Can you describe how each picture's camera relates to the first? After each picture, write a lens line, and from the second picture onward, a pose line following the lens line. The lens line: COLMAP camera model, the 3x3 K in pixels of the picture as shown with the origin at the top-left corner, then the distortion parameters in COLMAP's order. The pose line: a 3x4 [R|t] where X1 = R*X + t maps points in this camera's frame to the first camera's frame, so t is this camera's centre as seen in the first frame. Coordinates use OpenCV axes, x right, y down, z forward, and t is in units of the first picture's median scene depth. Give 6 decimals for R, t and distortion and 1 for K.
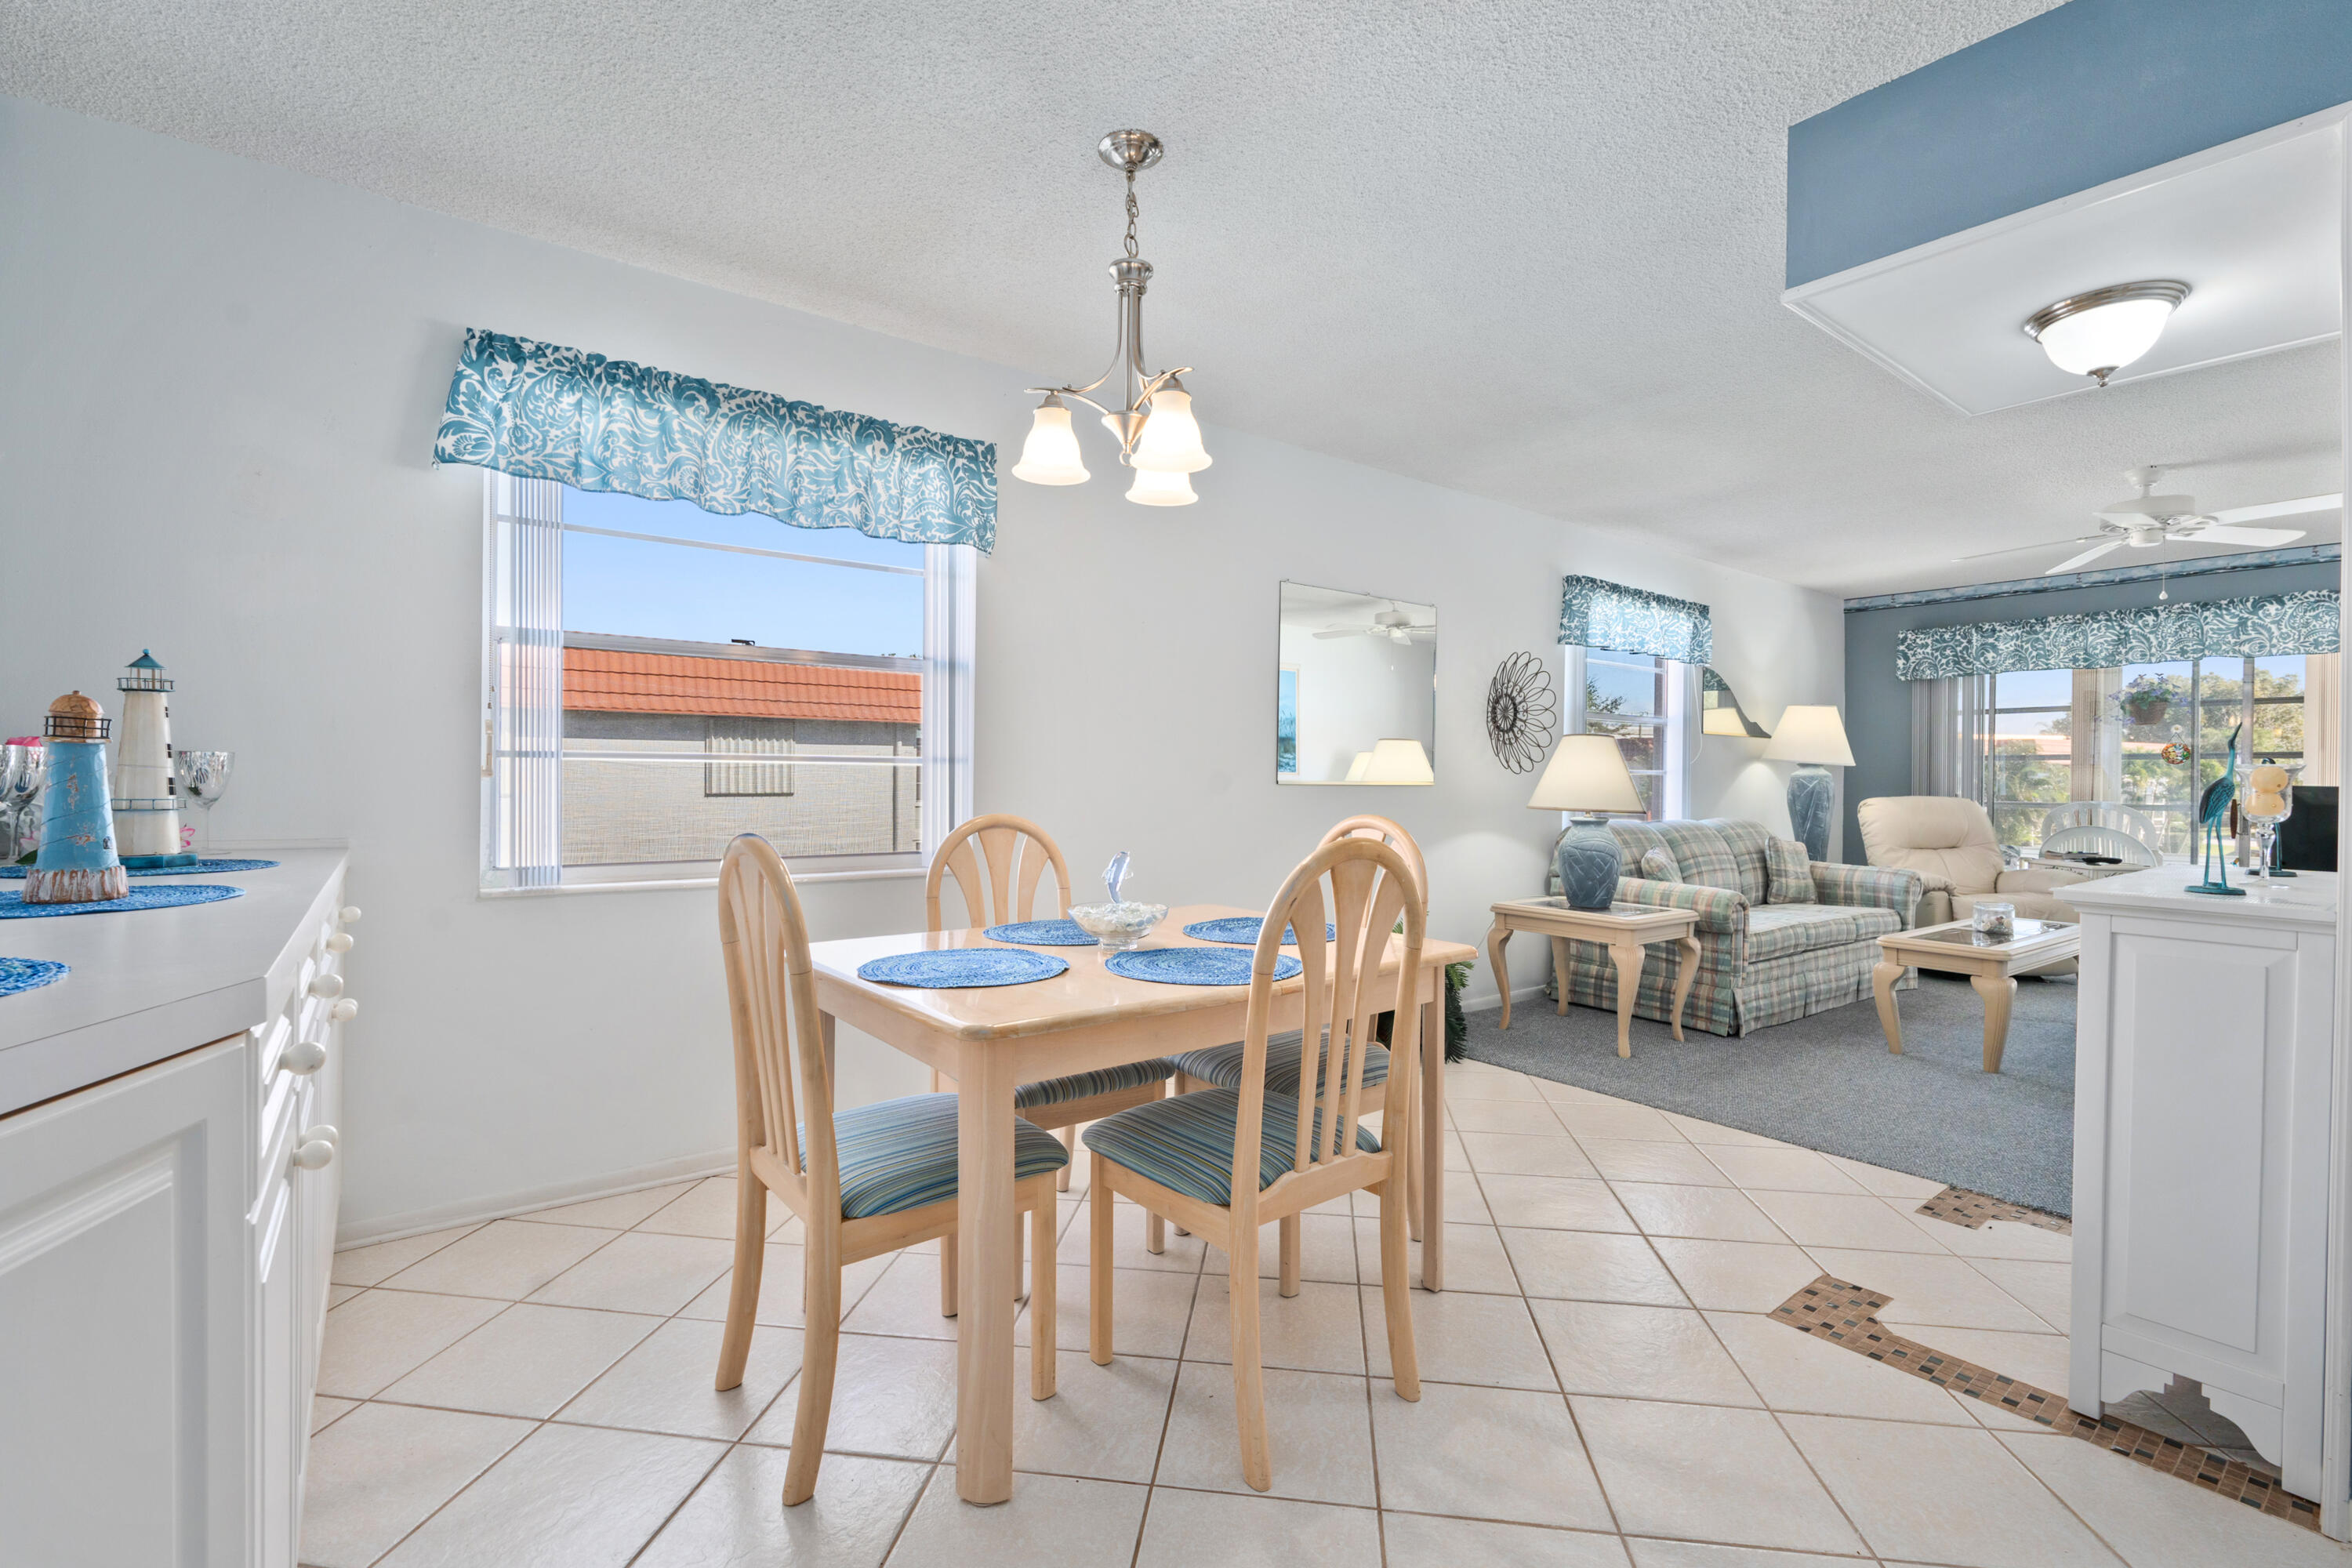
lens RADIAL K [[1036.4, 0, 1178.9], [0, 1036.4, 788.6], [0, 0, 1]] dist [0.001117, 0.000548]
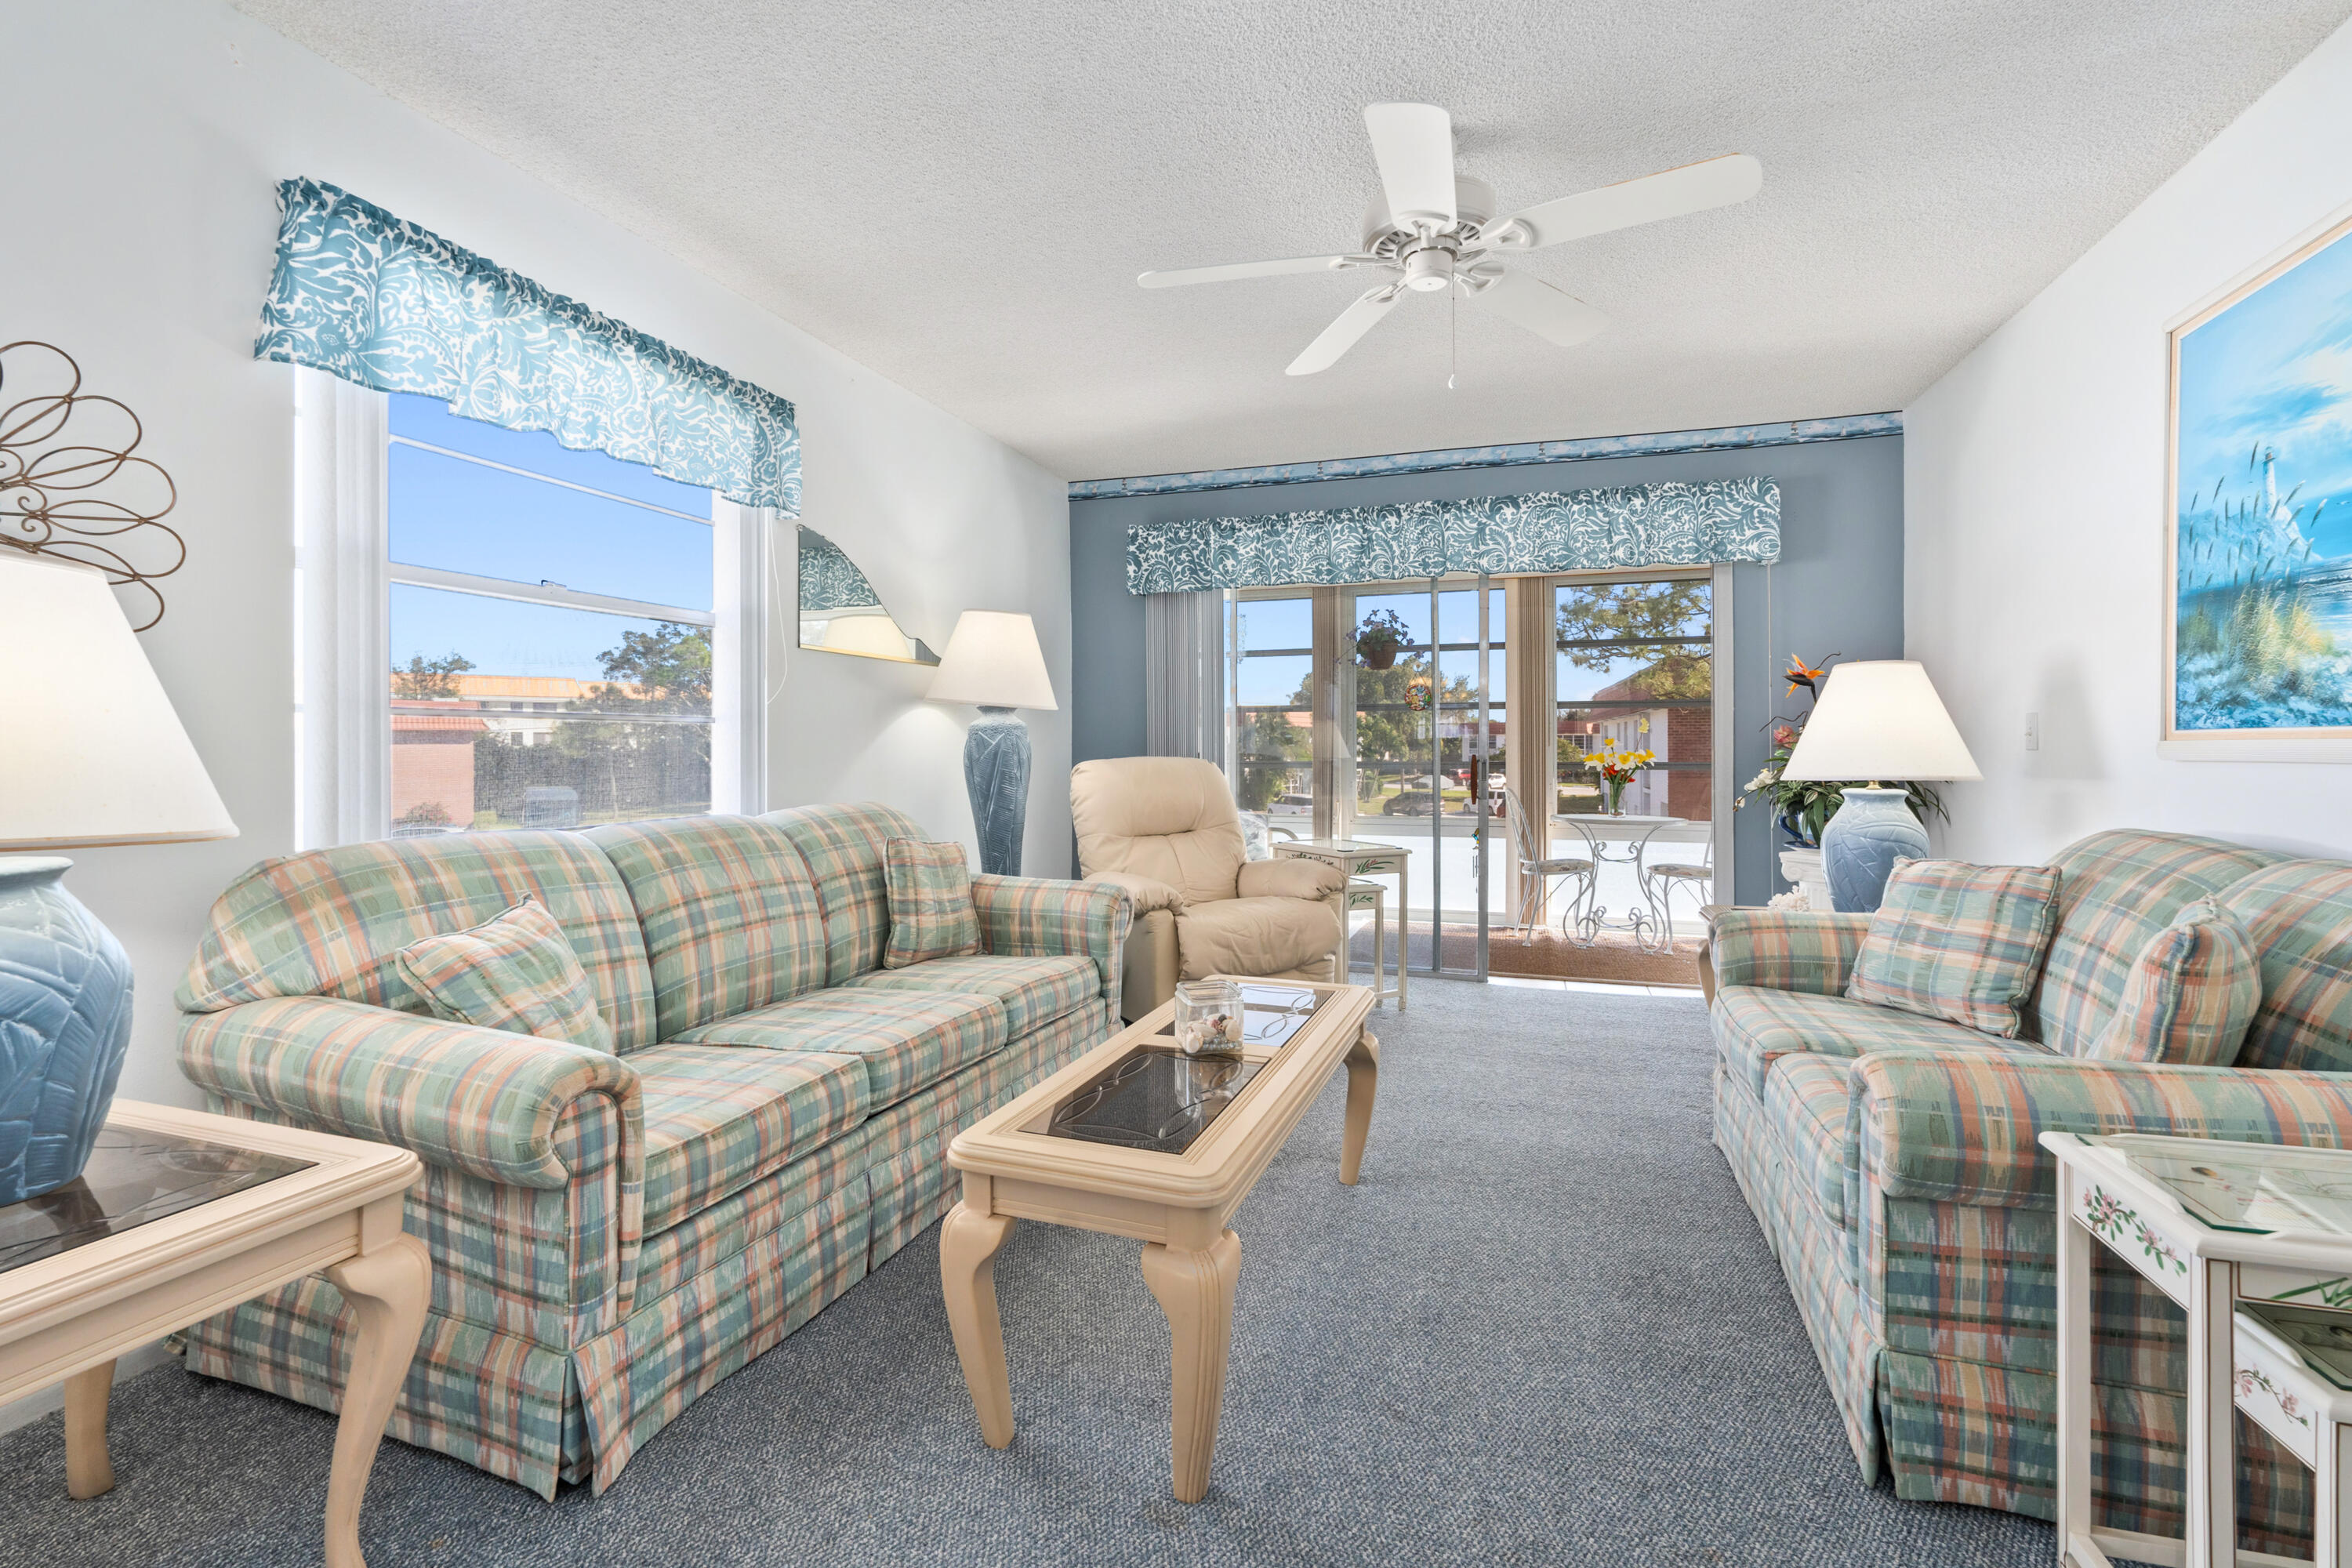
lens RADIAL K [[1059.4, 0, 1164.9], [0, 1059.4, 746.9], [0, 0, 1]] dist [-0.004039, 0.000694]
pose [[0.837457, -0.011196, 0.546388, 0.377660], [0.014060, 0.999901, -0.001060, 0.001885], [-0.546322, 0.008570, 0.837531, 0.452334]]
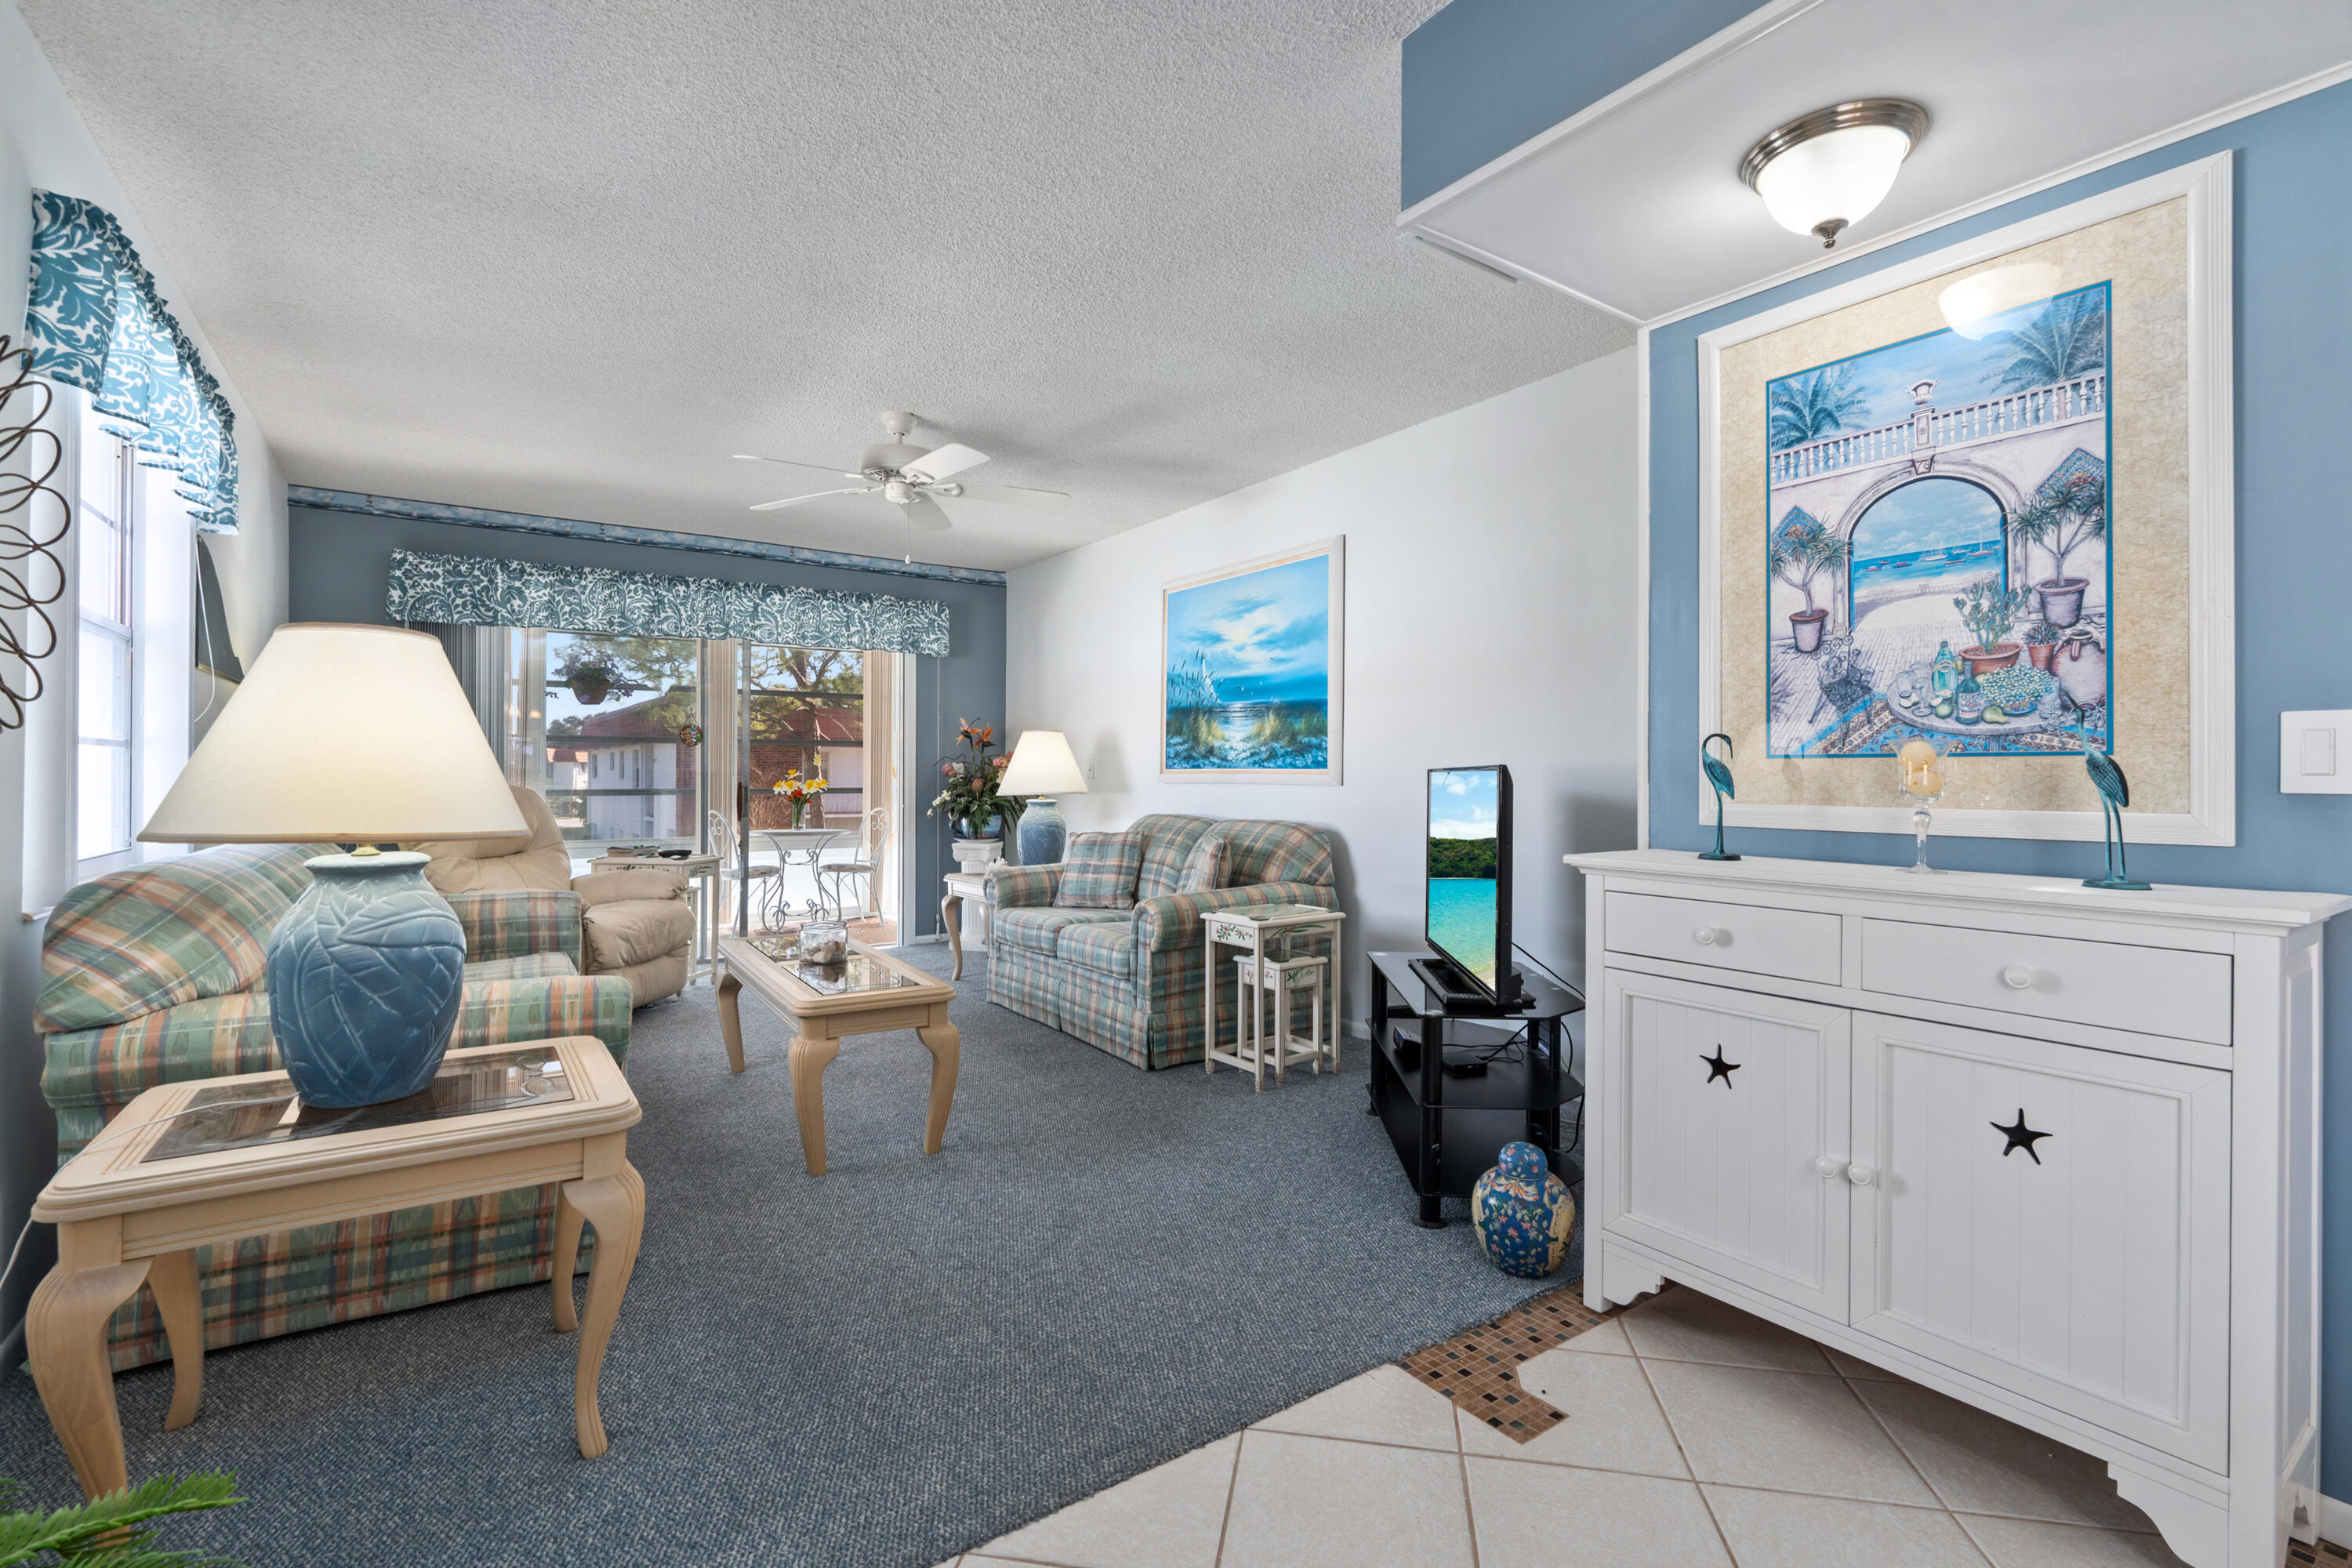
lens RADIAL K [[1044.9, 0, 1185.6], [0, 1044.9, 776.0], [0, 0, 1]] dist [-0.027363, 0.017005]
pose [[0.055273, -0.008932, 0.998431, 0.033021], [0.007072, 0.999938, 0.008554, -0.001247], [-0.998446, 0.006588, 0.055332, 0.514053]]
